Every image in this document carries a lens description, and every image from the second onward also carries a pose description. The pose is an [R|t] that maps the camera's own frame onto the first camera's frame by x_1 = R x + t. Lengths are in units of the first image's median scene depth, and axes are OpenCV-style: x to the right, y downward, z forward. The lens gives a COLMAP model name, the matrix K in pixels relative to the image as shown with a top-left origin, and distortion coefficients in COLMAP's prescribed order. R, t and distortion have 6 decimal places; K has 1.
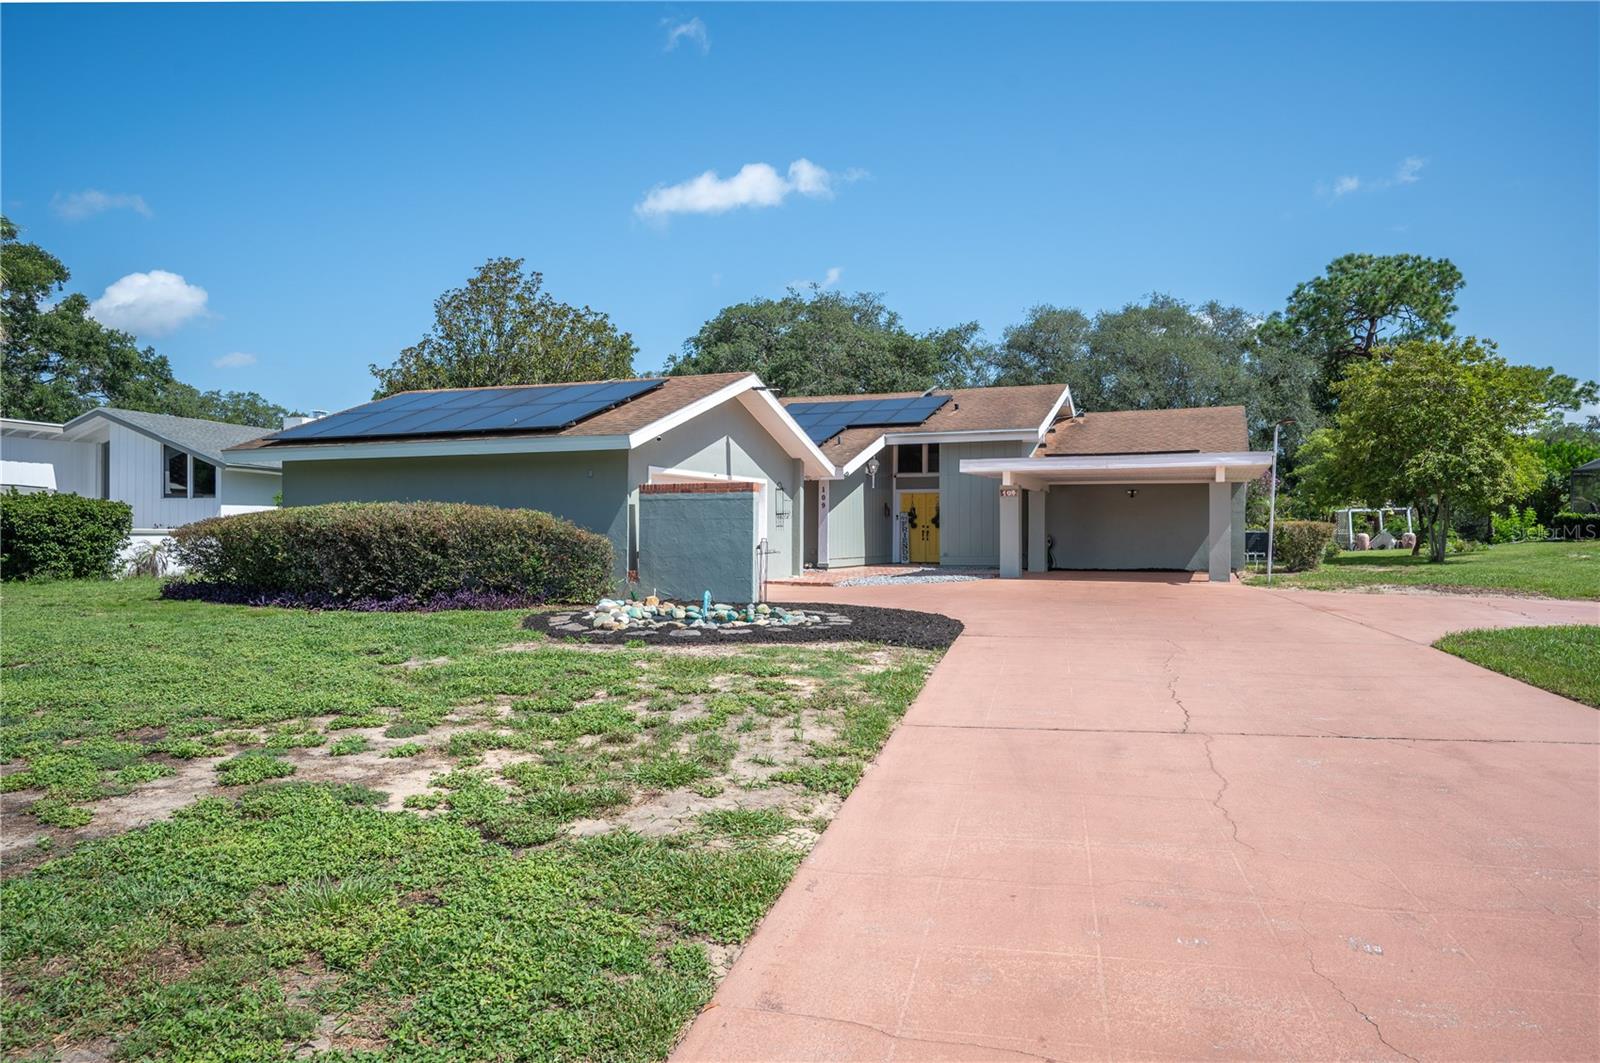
lens RADIAL K [[1069.3, 0, 808.4], [0, 1069.3, 528.5], [0, 0, 1]] dist [-0.010381, -0.000975]
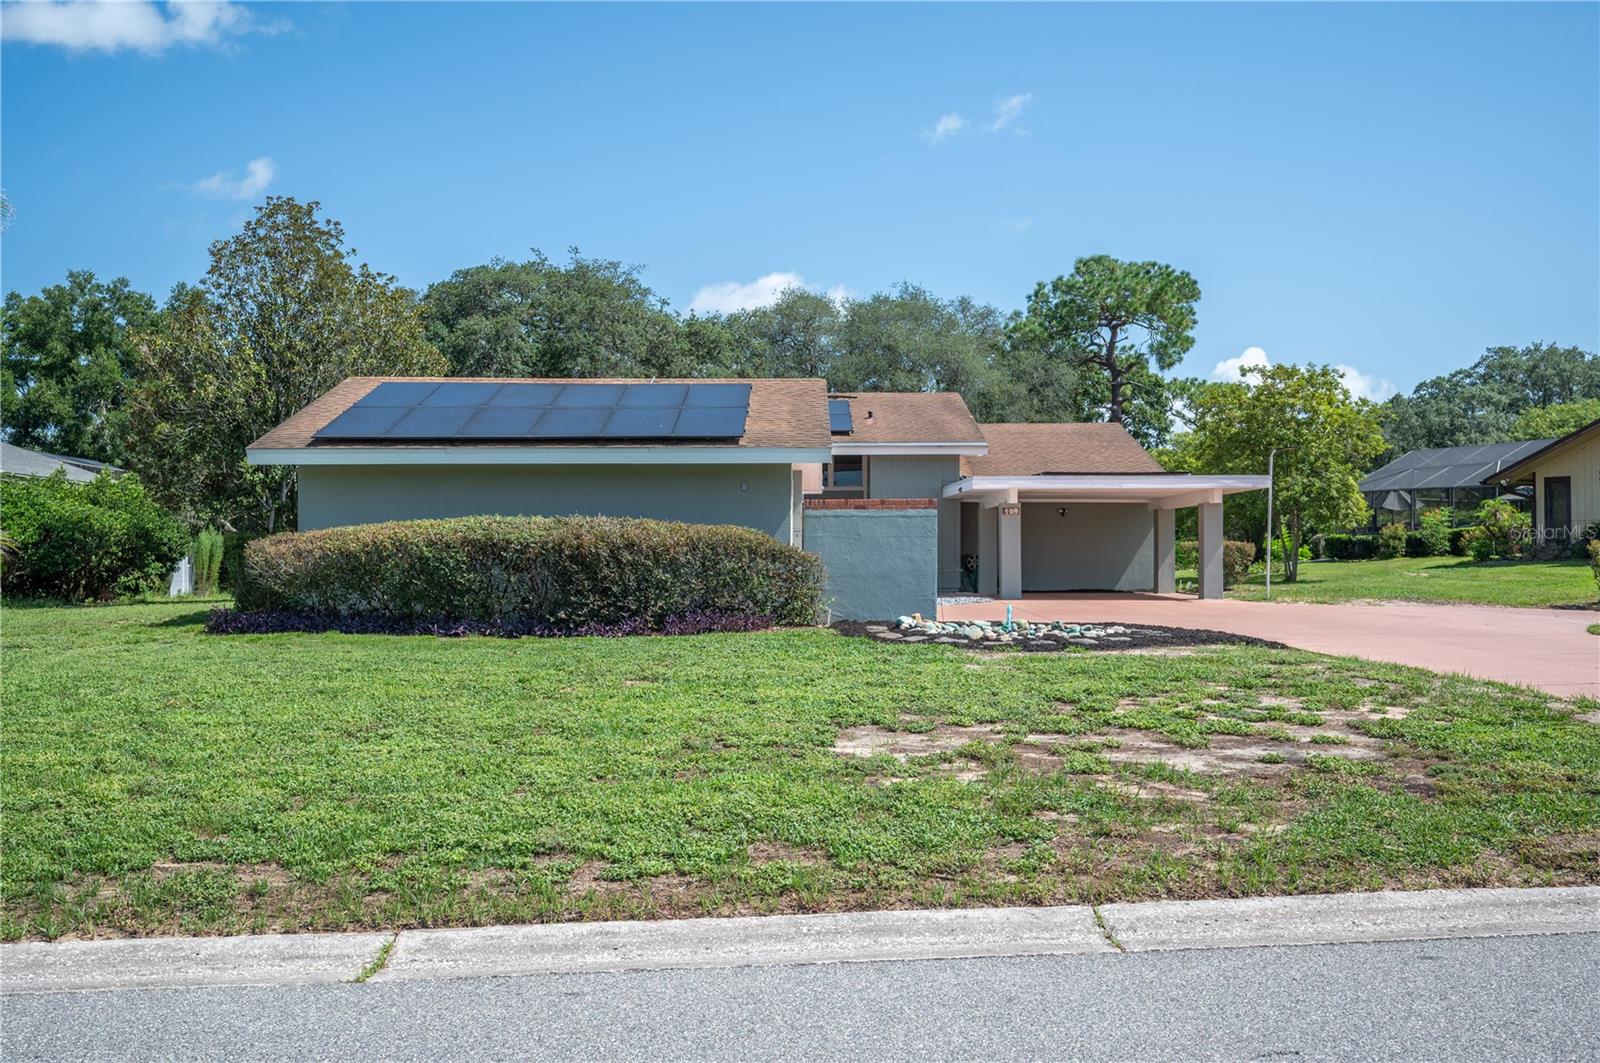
lens RADIAL K [[1410.0, 0, 790.8], [0, 1410.0, 533.4], [0, 0, 1]] dist [-0.005117, 0.010358]
pose [[0.929973, 0.005884, 0.367580, -0.377747], [-0.001457, 0.999923, -0.012320, 0.002358], [-0.367625, 0.010921, 0.929910, -0.092702]]
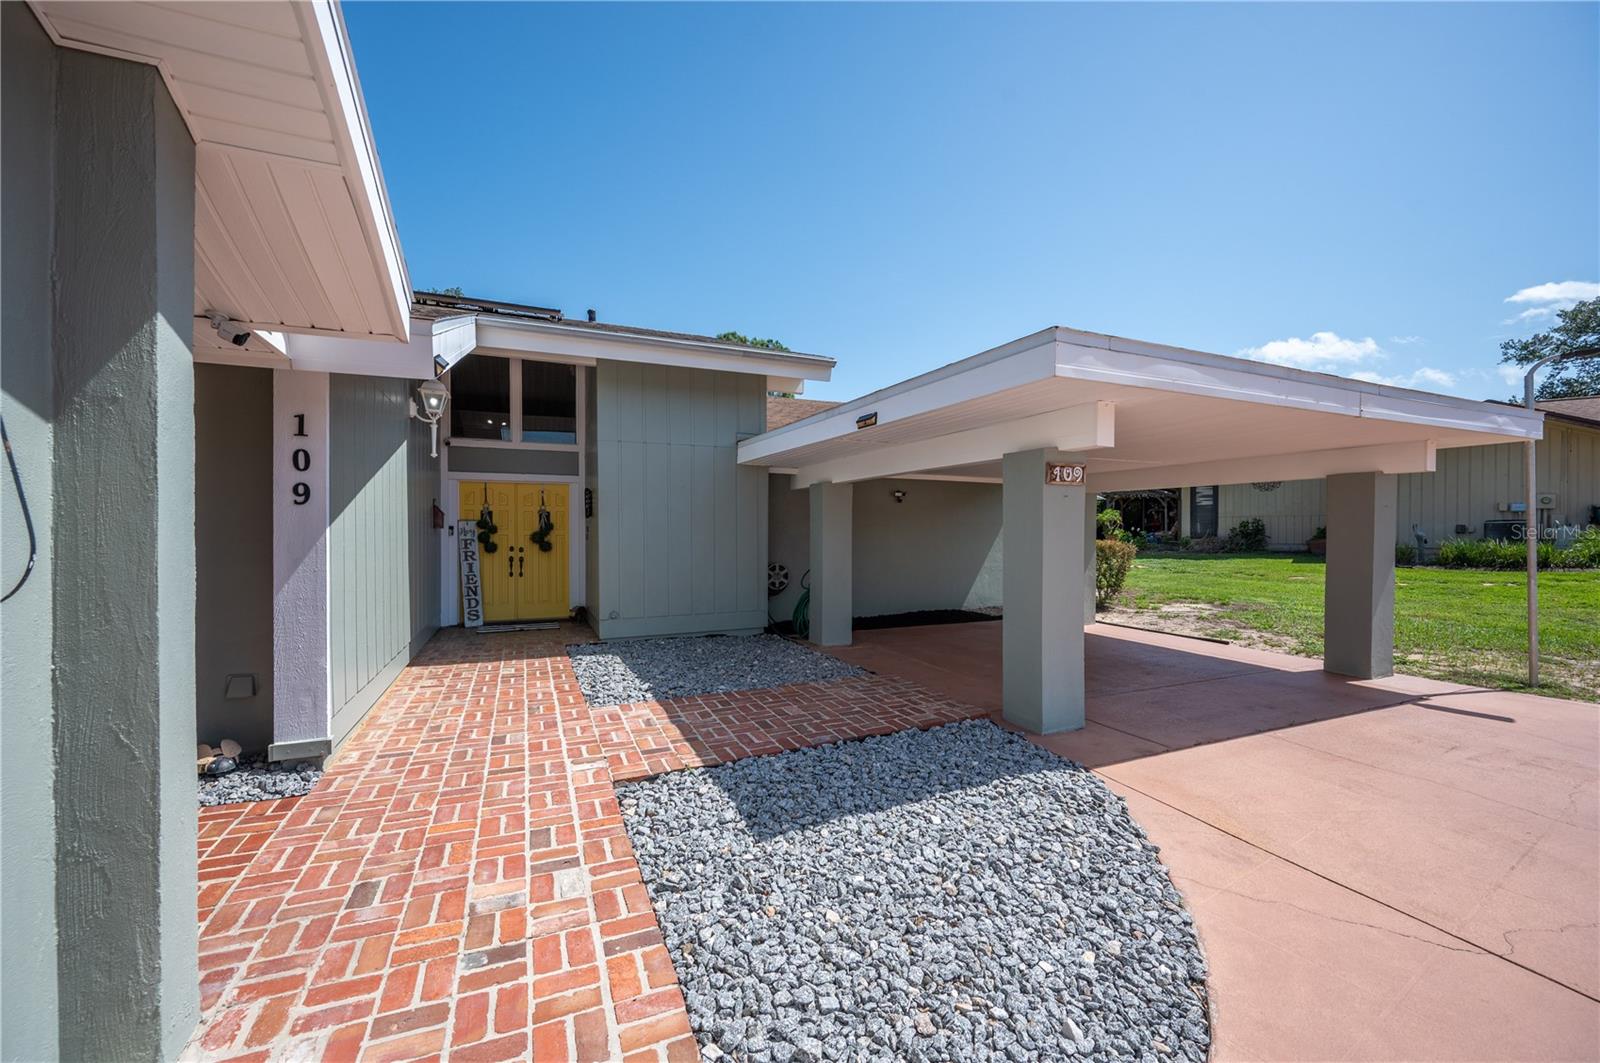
lens RADIAL K [[638.3, 0, 802.3], [0, 638.3, 532.7], [0, 0, 1]] dist [0.001992, -0.000632]
pose [[0.710598, -0.001061, 0.703598, -0.005813], [-0.005166, 0.999964, 0.006725, -0.012903], [-0.703579, -0.008413, 0.710567, 0.734509]]
